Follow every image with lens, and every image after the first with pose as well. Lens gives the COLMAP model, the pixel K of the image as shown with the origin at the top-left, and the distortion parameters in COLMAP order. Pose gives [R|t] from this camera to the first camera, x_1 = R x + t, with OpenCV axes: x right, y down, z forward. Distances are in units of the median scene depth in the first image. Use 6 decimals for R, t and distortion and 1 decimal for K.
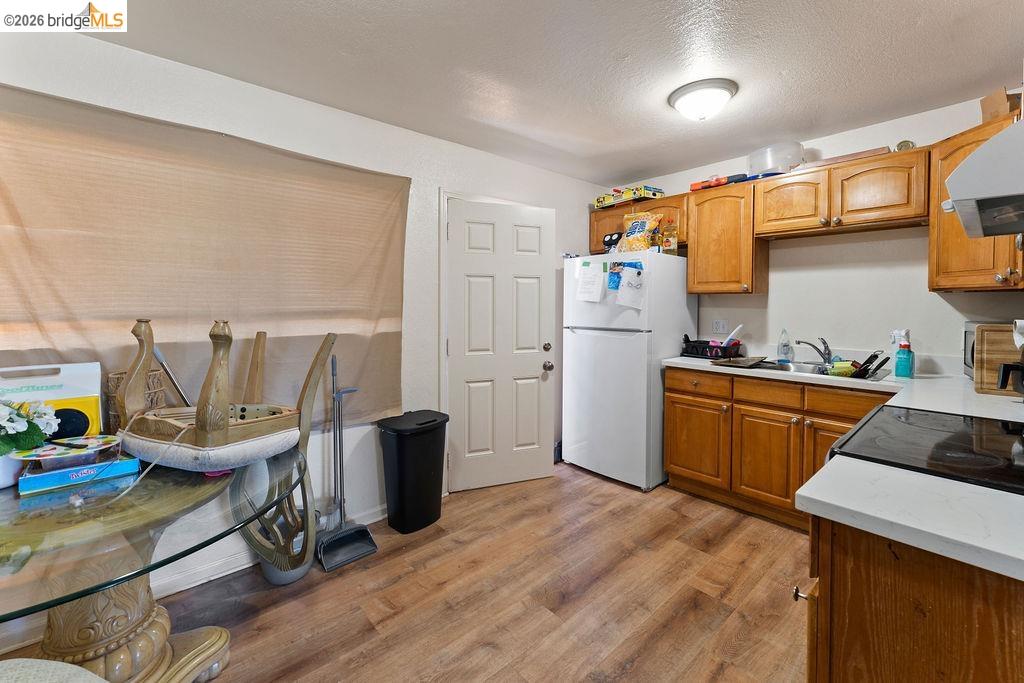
lens RADIAL K [[422.0, 0, 516.9], [0, 422.0, 310.4], [0, 0, 1]] dist [-0.006846, -0.000015]
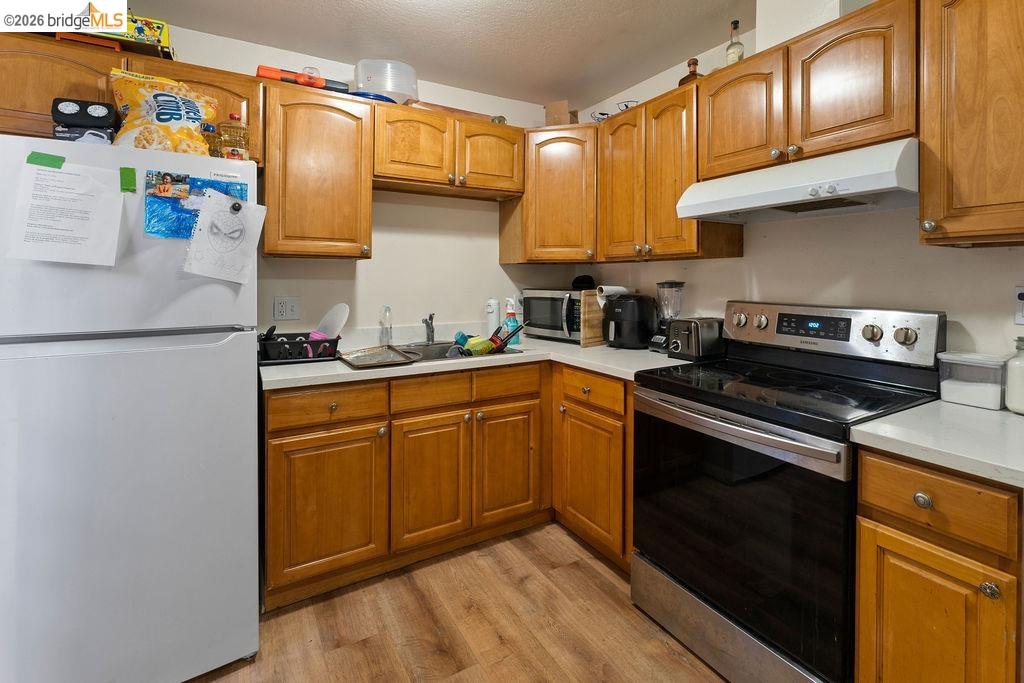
lens RADIAL K [[475.5, 0, 526.5], [0, 475.5, 276.5], [0, 0, 1]] dist [-0.002464, -0.000522]
pose [[0.187806, -0.001128, 0.982205, -0.177667], [0.014381, 0.999895, -0.001602, -0.004455], [-0.982101, 0.014426, 0.187803, 0.595724]]
